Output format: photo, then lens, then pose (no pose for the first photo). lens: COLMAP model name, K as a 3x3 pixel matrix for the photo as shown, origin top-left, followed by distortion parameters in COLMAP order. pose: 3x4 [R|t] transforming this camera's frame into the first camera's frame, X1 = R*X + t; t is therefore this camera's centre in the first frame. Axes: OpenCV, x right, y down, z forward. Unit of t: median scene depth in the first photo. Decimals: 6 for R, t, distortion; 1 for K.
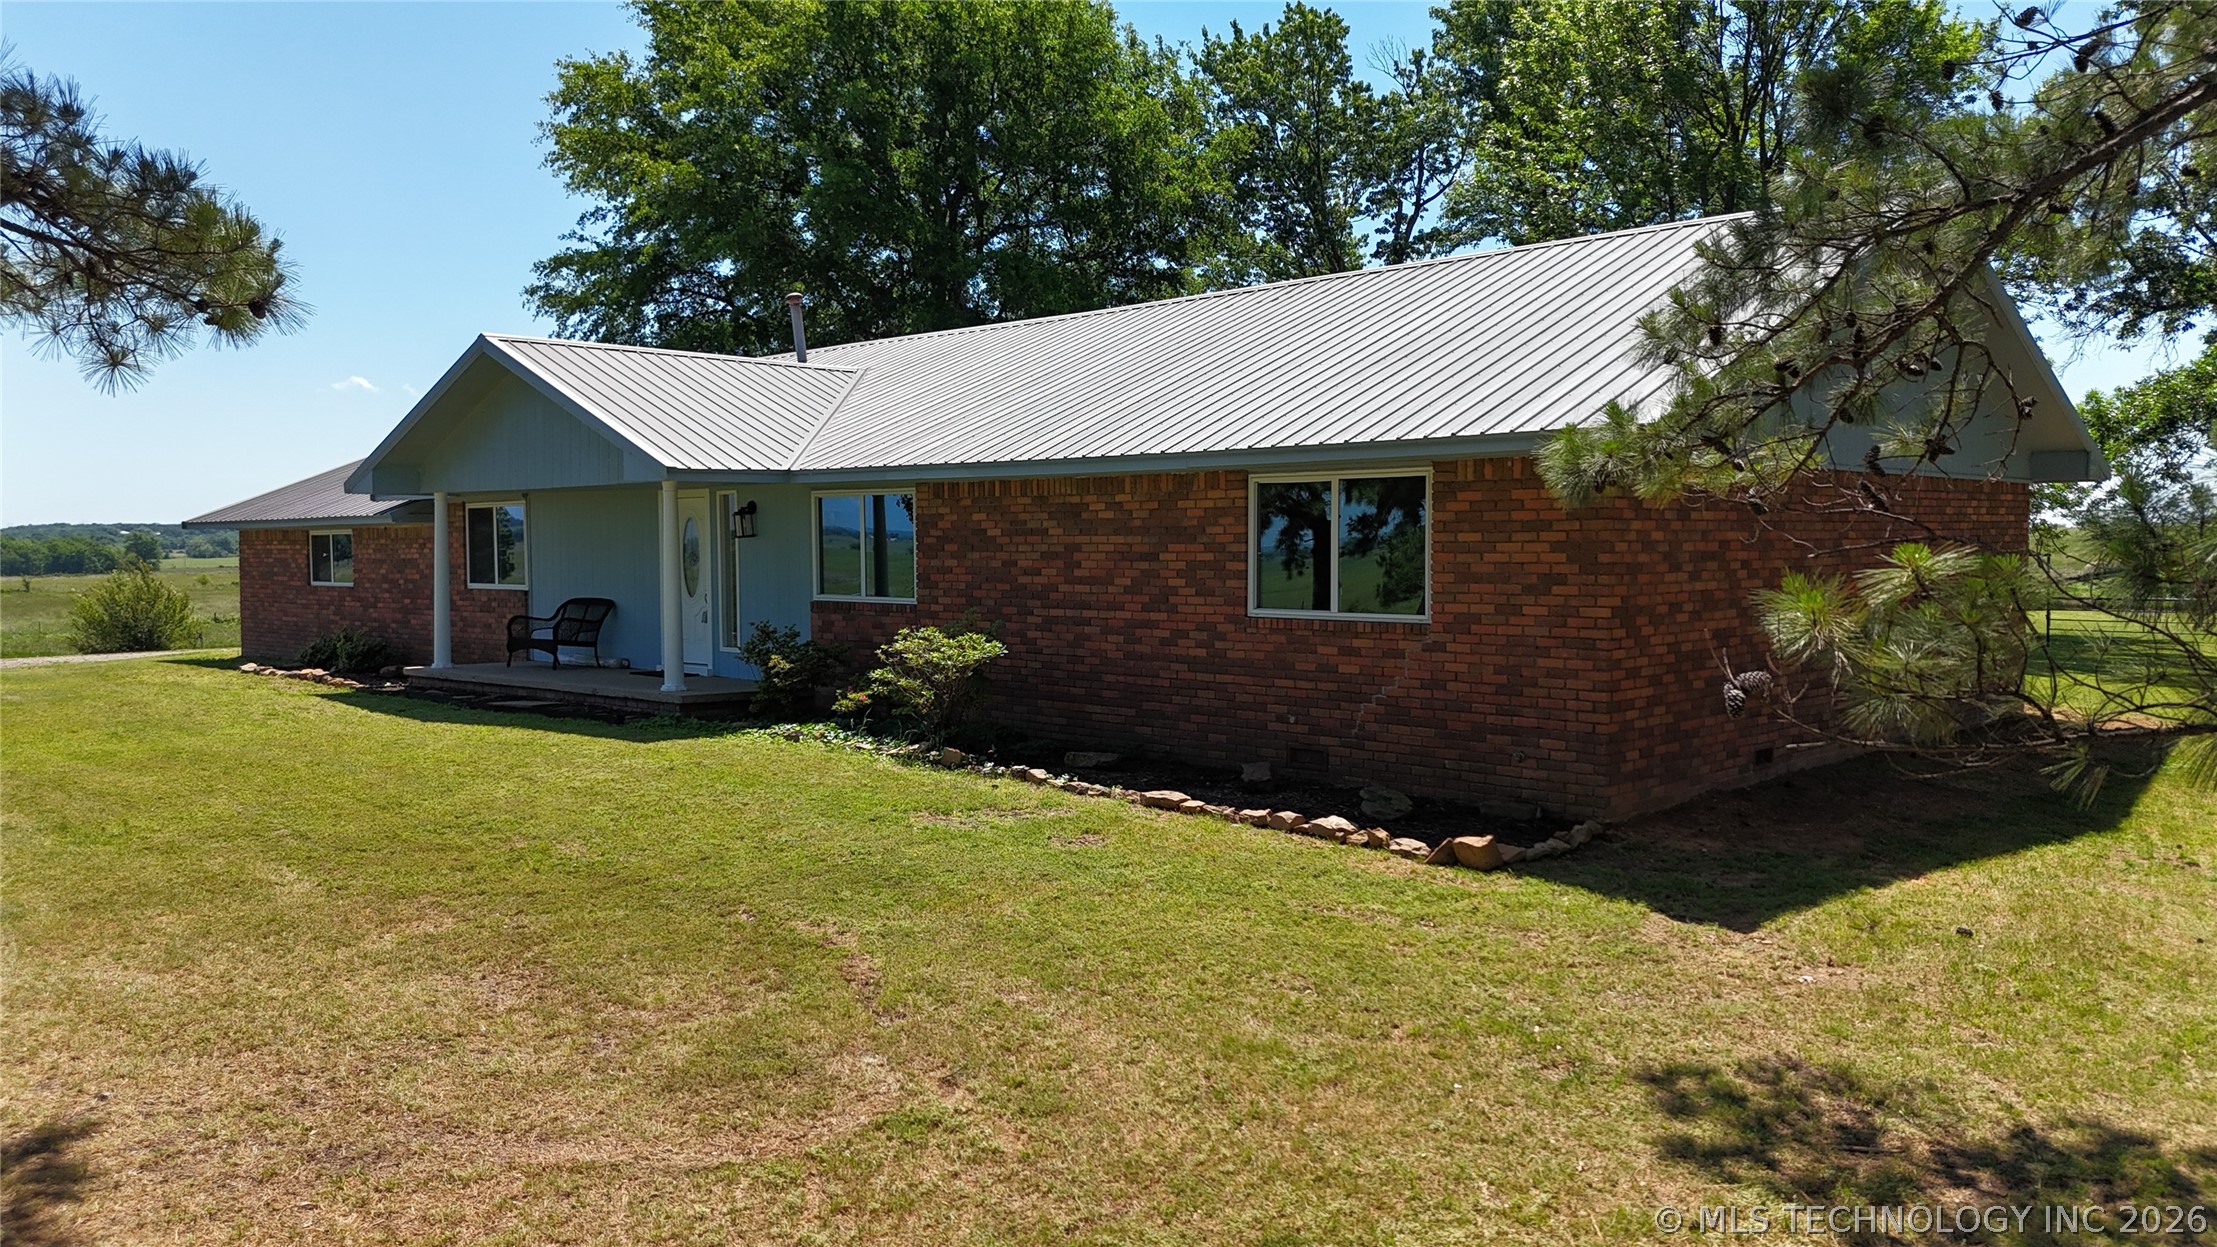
lens RADIAL K [[1655.5, 0, 1109.2], [0, 1655.5, 622.1], [0, 0, 1]] dist [0.083170, -0.099938]
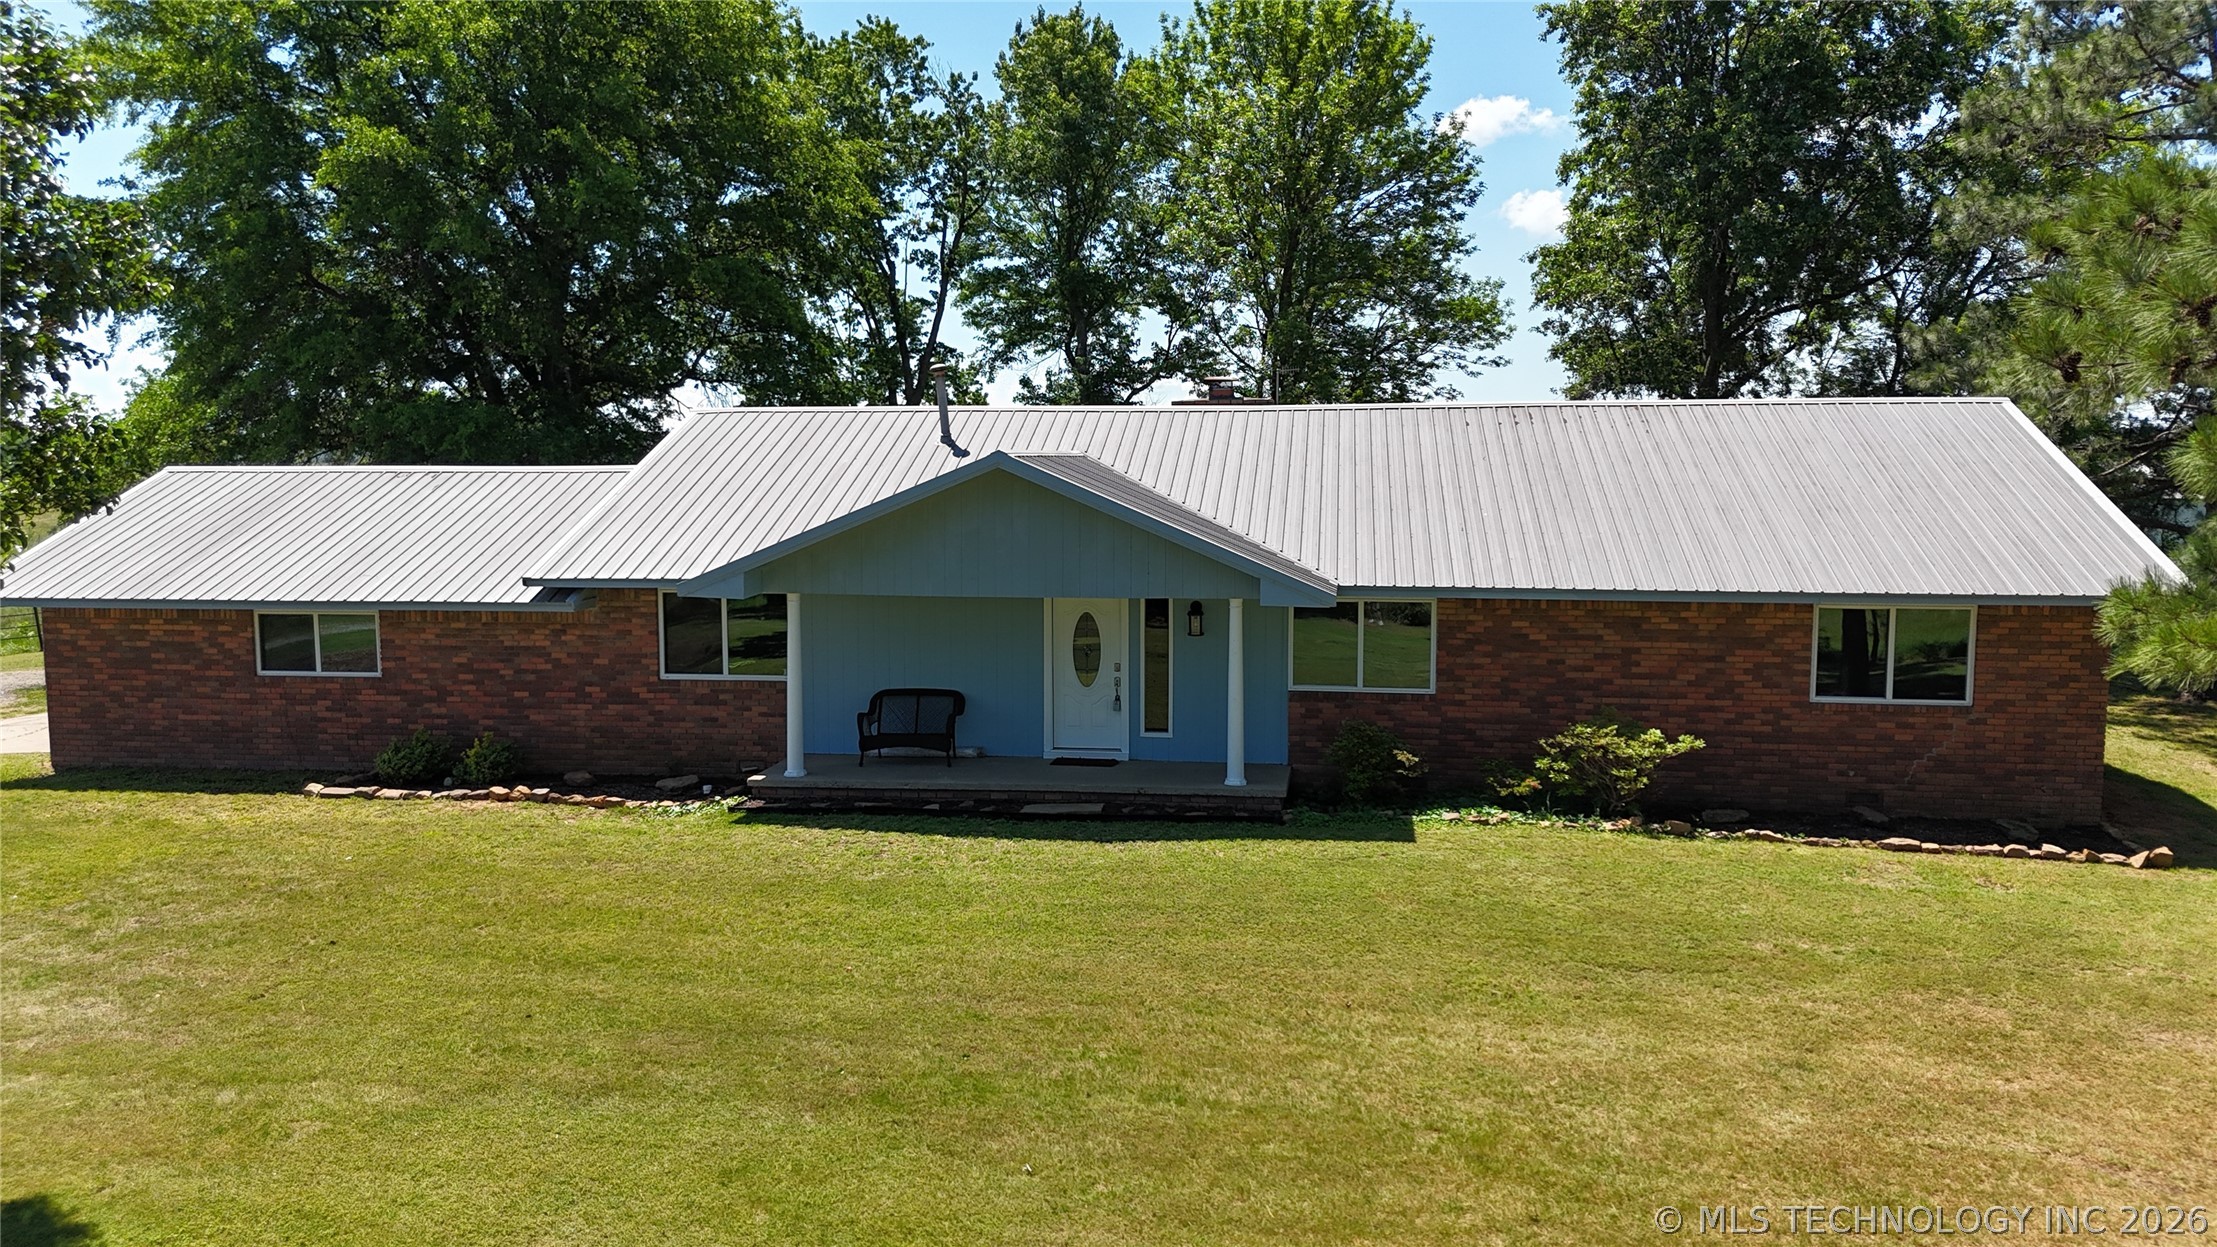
lens RADIAL K [[1655.5, 0, 1107.1], [0, 1655.5, 627.8], [0, 0, 1]] dist [0.083170, -0.099938]
pose [[0.791158, -0.044677, 0.609978, -1.220287], [0.019621, 0.998669, 0.047697, -0.142345], [-0.611297, -0.025767, 0.790981, 0.234641]]
